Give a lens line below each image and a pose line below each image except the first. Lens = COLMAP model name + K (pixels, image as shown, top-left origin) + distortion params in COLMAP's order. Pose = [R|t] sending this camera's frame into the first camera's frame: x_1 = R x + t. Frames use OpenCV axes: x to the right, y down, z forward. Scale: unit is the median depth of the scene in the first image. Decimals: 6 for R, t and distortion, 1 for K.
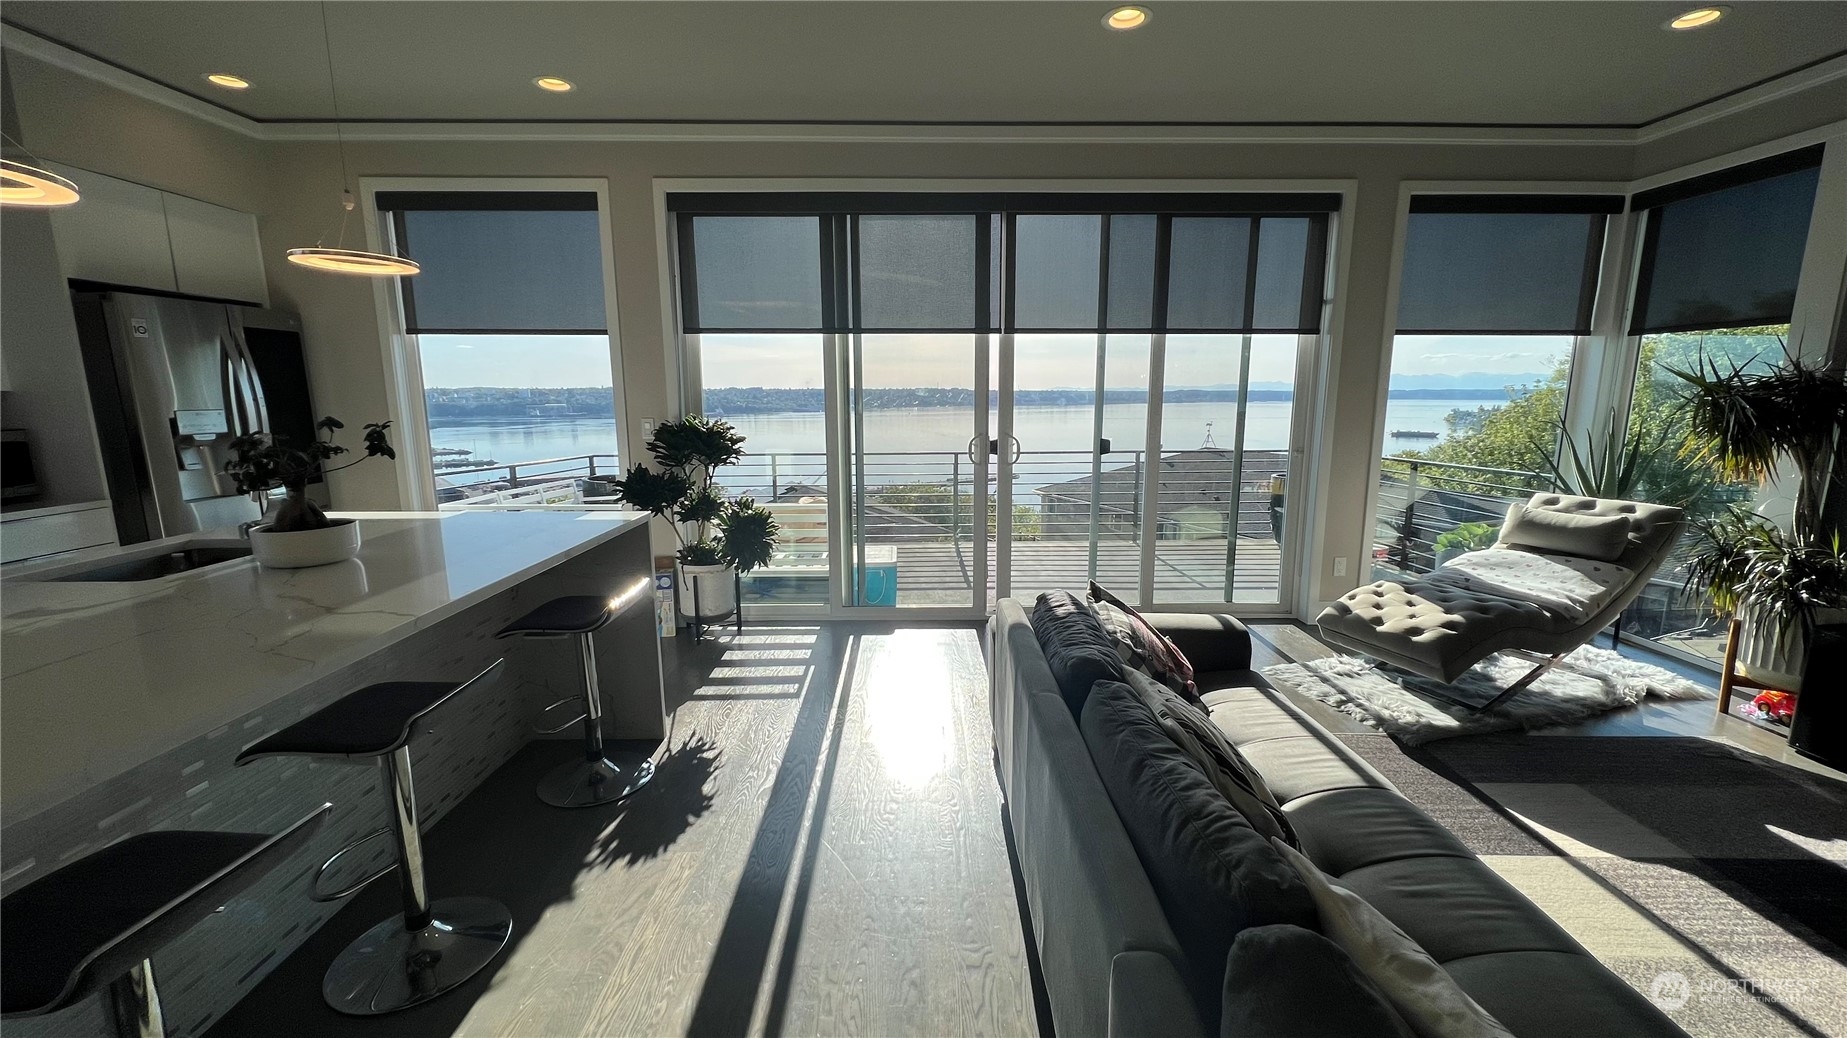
lens RADIAL K [[734.6, 0, 923.5], [0, 734.6, 519.0], [0, 0, 1]] dist [-0.001416, 0.000029]
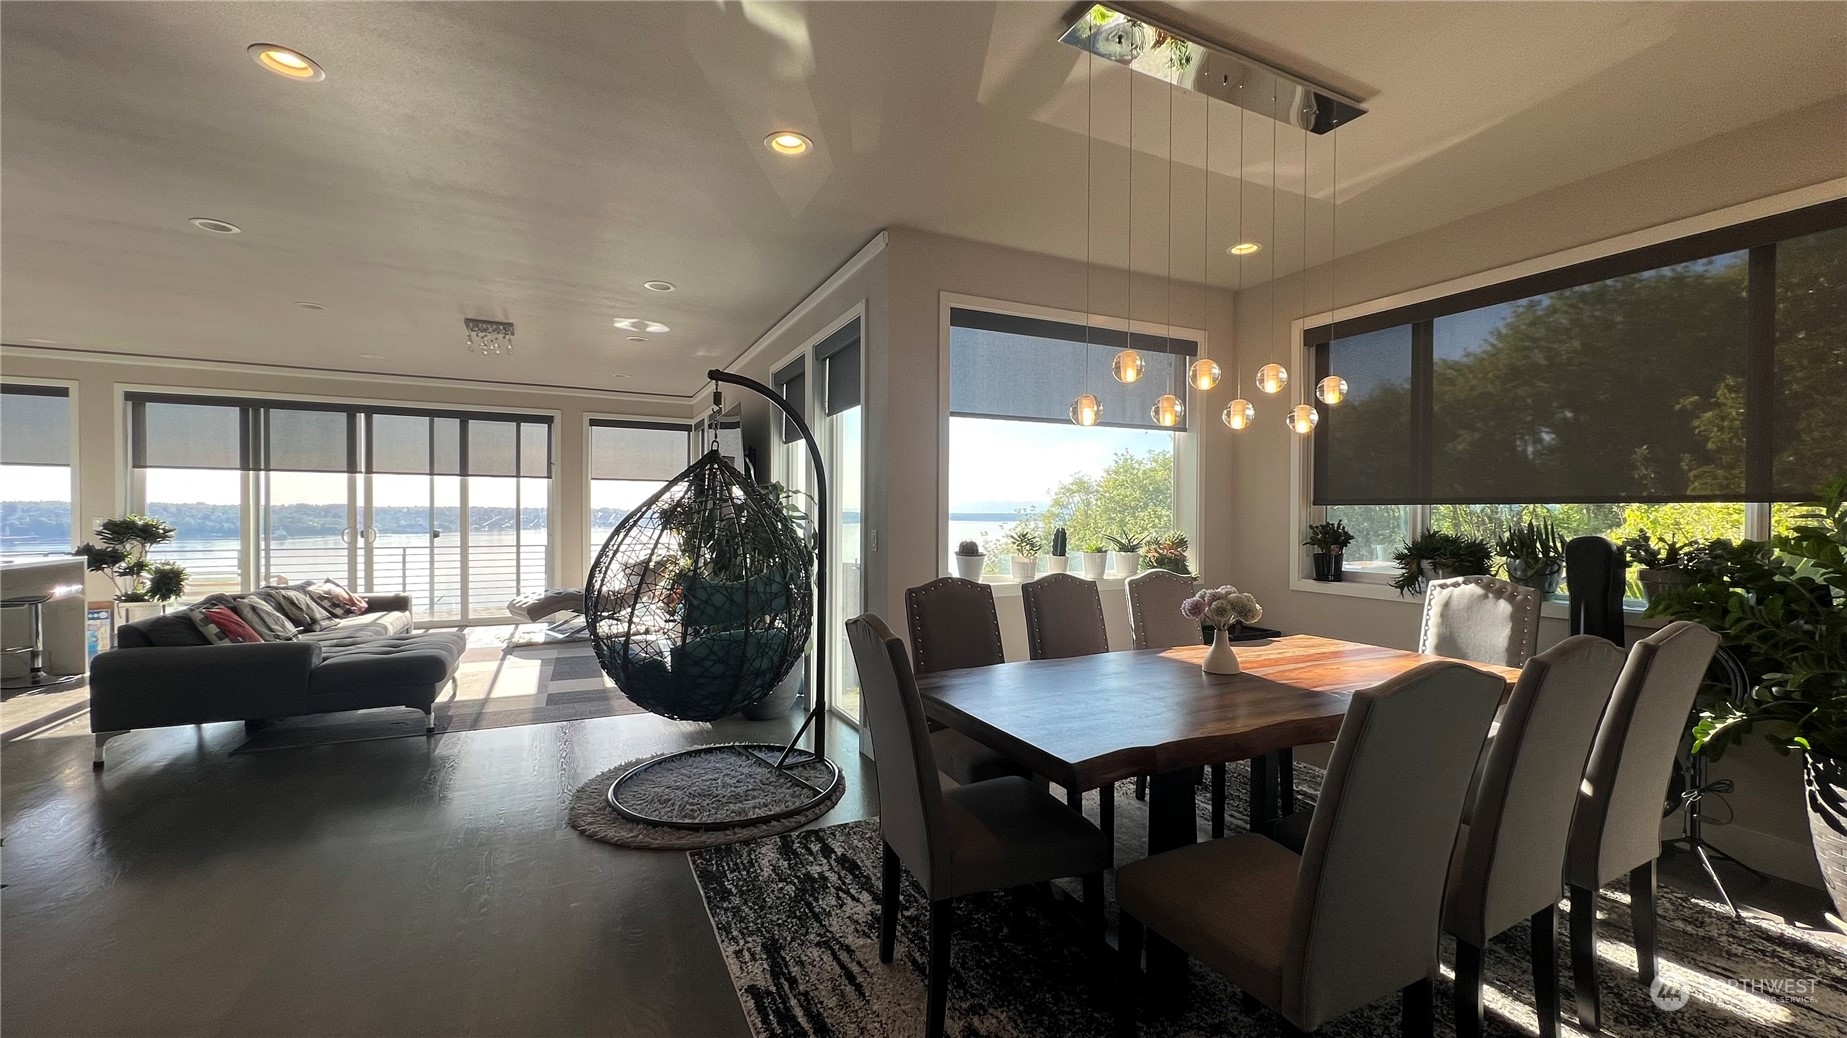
lens RADIAL K [[741.1, 0, 918.9], [0, 741.1, 520.3], [0, 0, 1]] dist [0.000404, -0.000063]
pose [[0.903433, 0.004984, 0.428700, 0.588194], [0.064082, 0.987130, -0.146520, 0.237020], [-0.423913, 0.159843, 0.891486, -1.295736]]
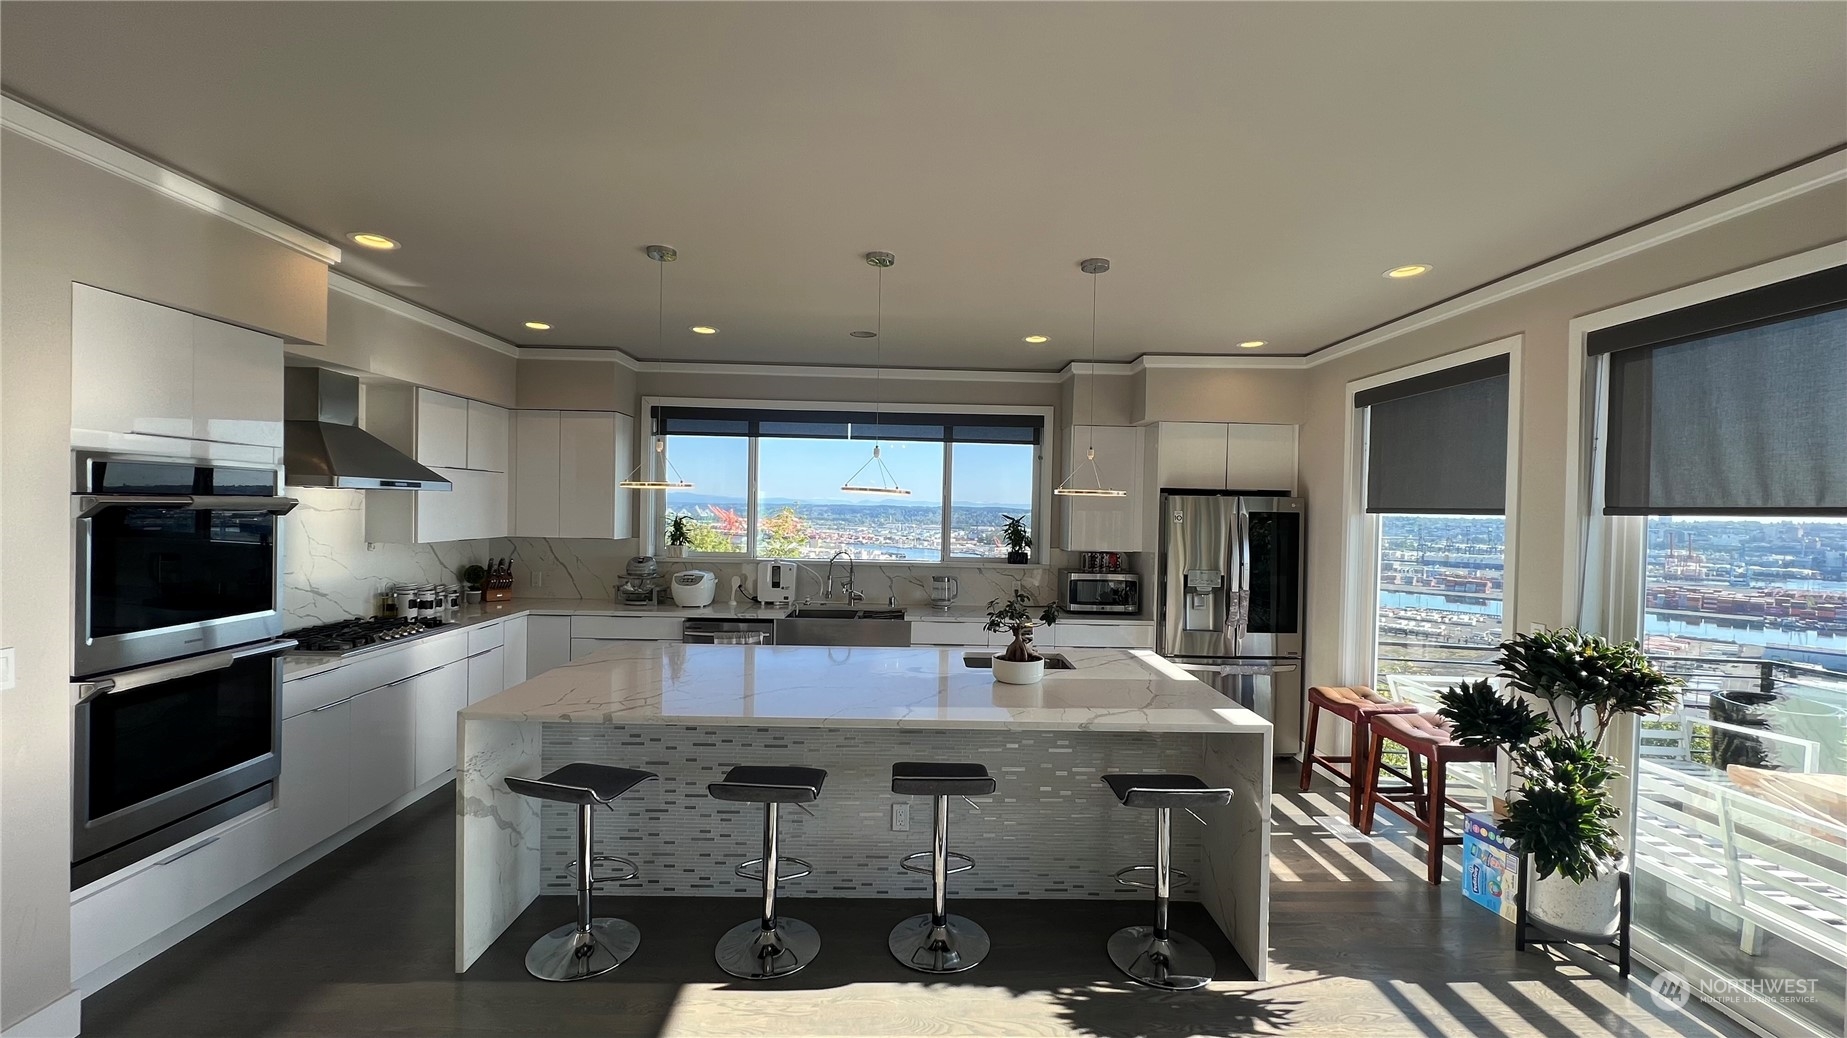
lens RADIAL K [[741.1, 0, 918.9], [0, 741.1, 520.3], [0, 0, 1]] dist [0.000404, -0.000063]
pose [[0.004073, 0.018611, -0.999819, 0.392188], [-0.189136, 0.981795, 0.017505, -0.137514], [0.981943, 0.189030, 0.007519, 0.348804]]
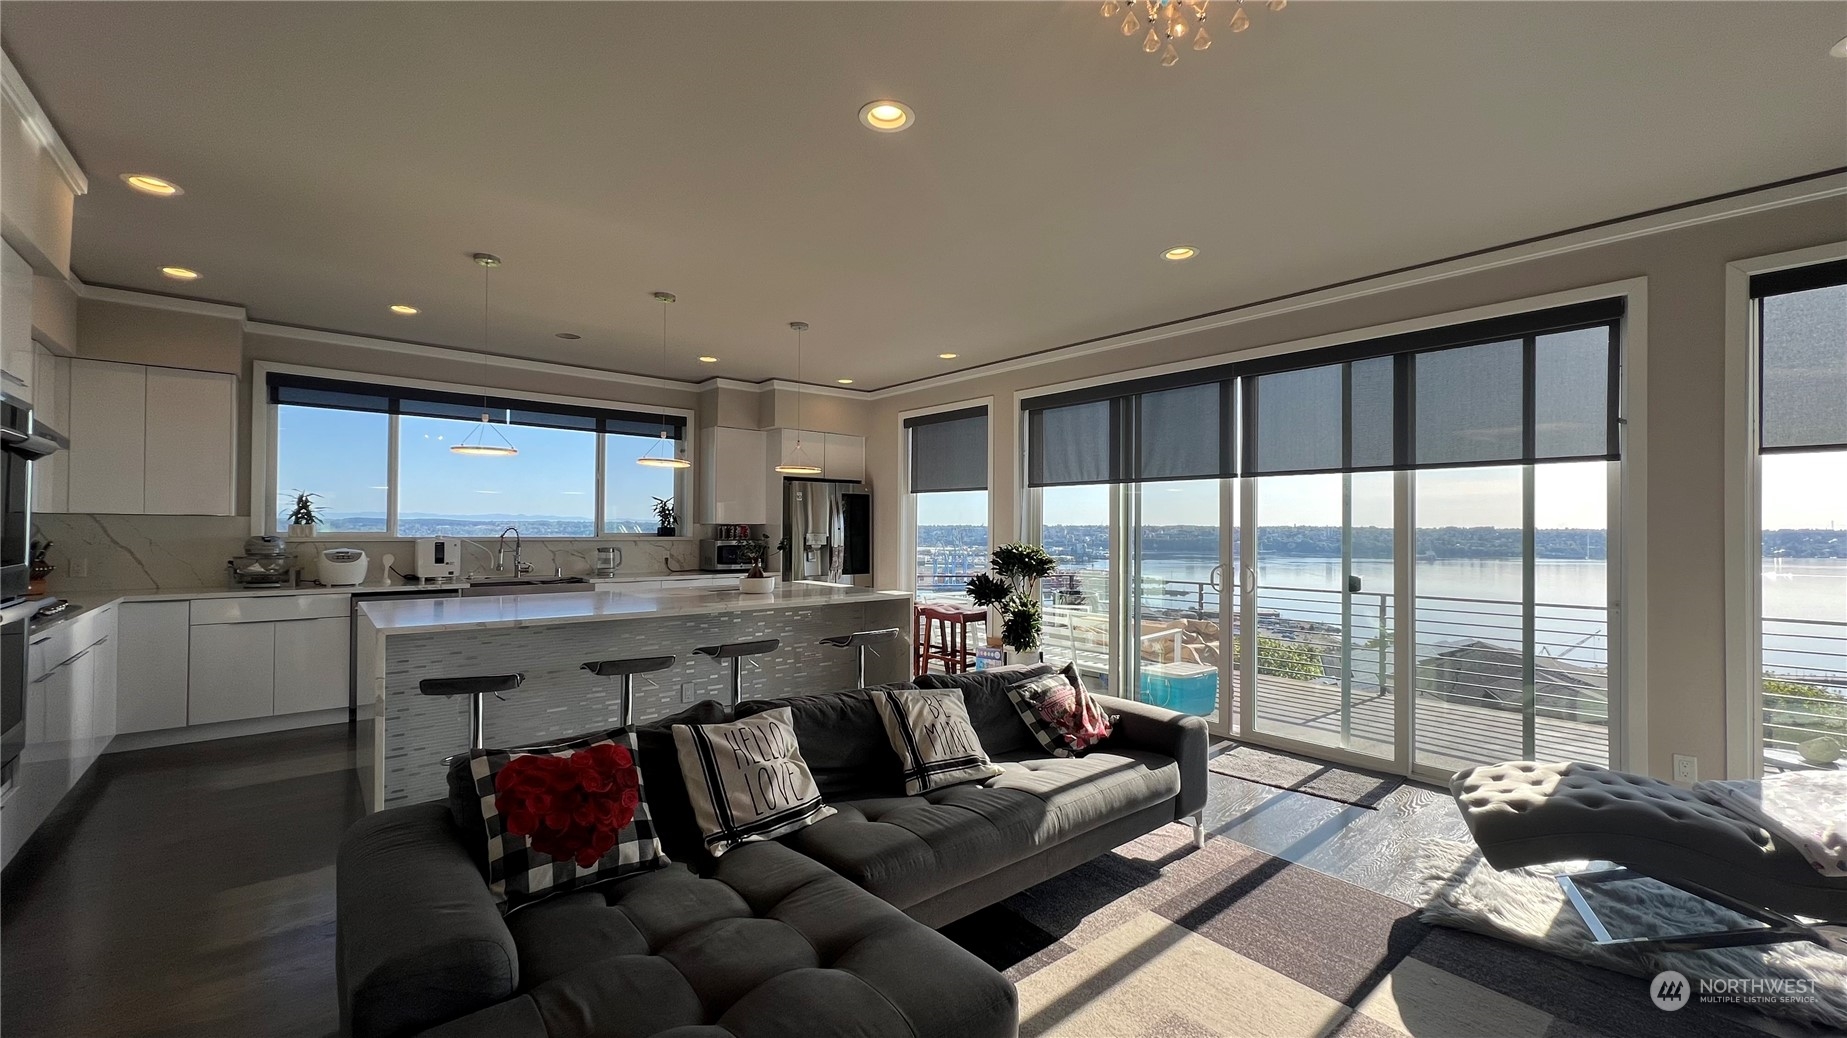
lens RADIAL K [[732.2, 0, 923.5], [0, 732.2, 519.0], [0, 0, 1]] dist [-0.002714, -0.000123]
pose [[0.640213, -0.002160, -0.768195, 0.675268], [-0.139651, 0.983006, -0.119149, 0.014107], [0.755397, 0.183559, 0.629032, -0.072638]]
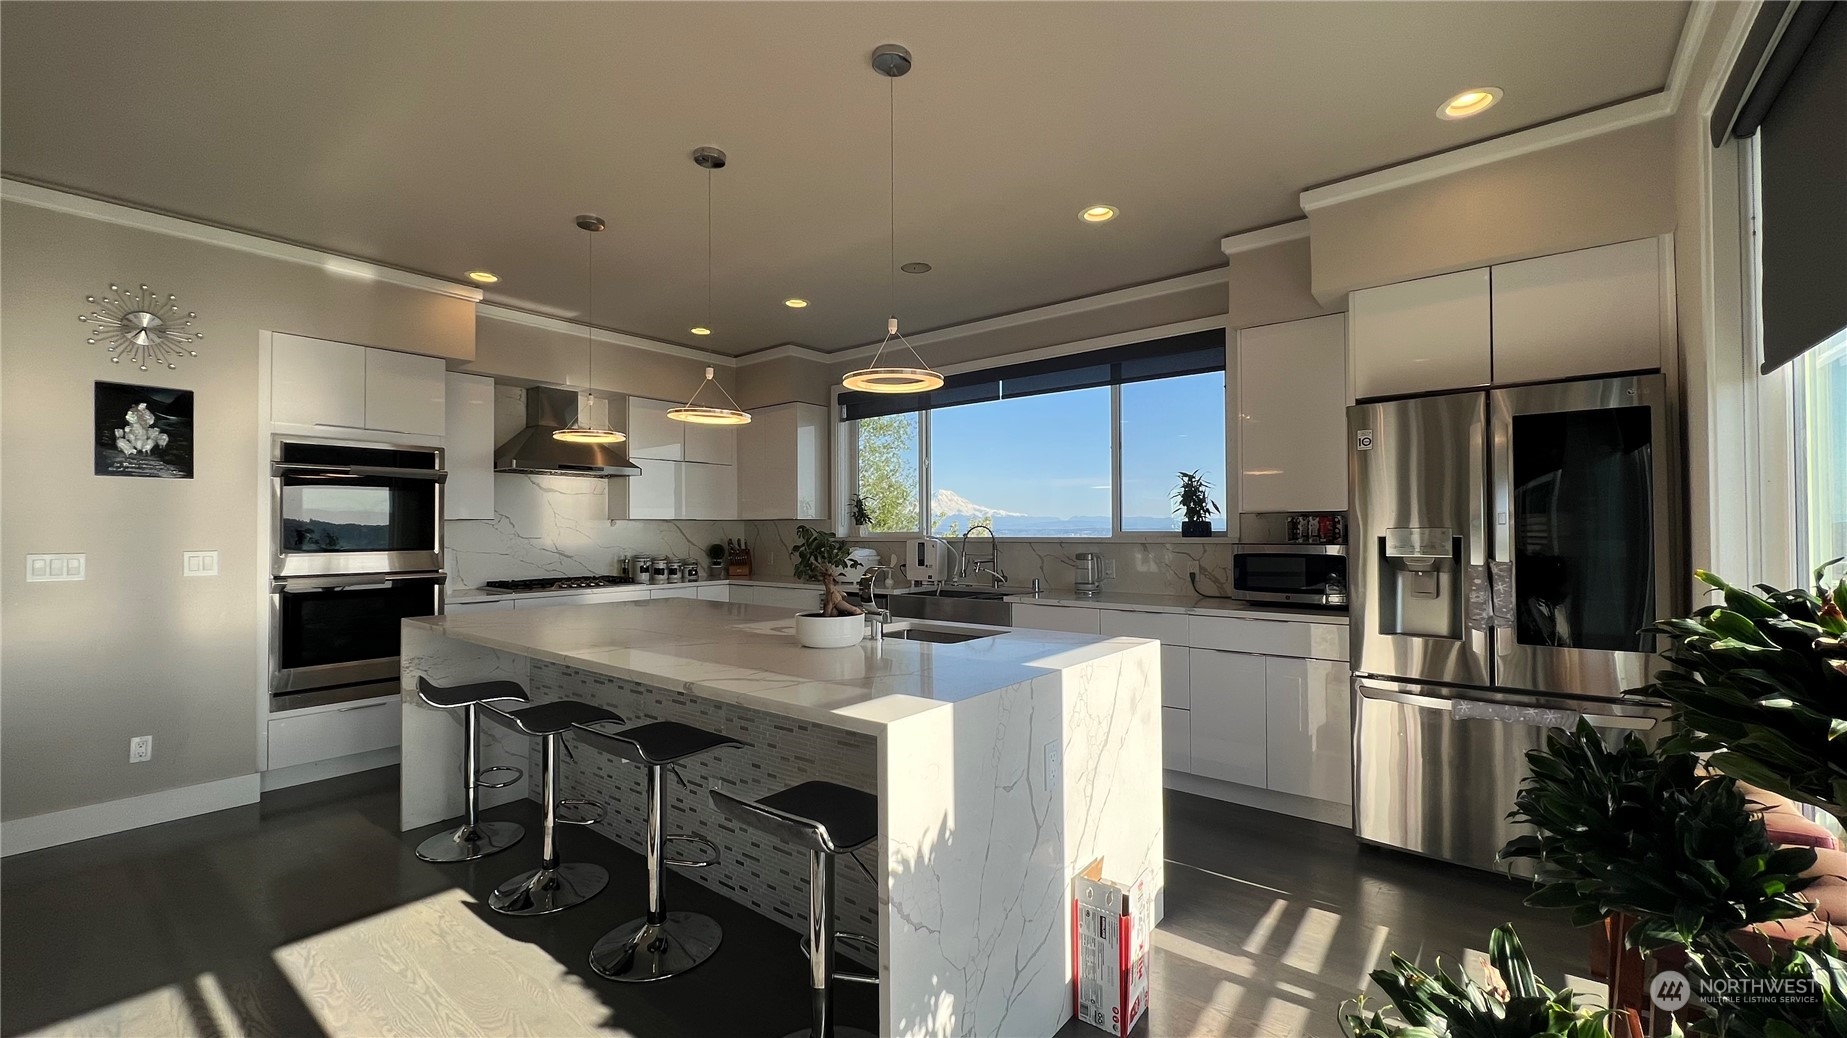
lens RADIAL K [[741.1, 0, 918.9], [0, 741.1, 520.3], [0, 0, 1]] dist [0.000404, -0.000063]
pose [[-0.639409, -0.005117, -0.768850, 0.010386], [-0.123176, 0.987744, 0.095864, -0.140994], [0.758936, 0.156000, -0.632203, 0.921056]]
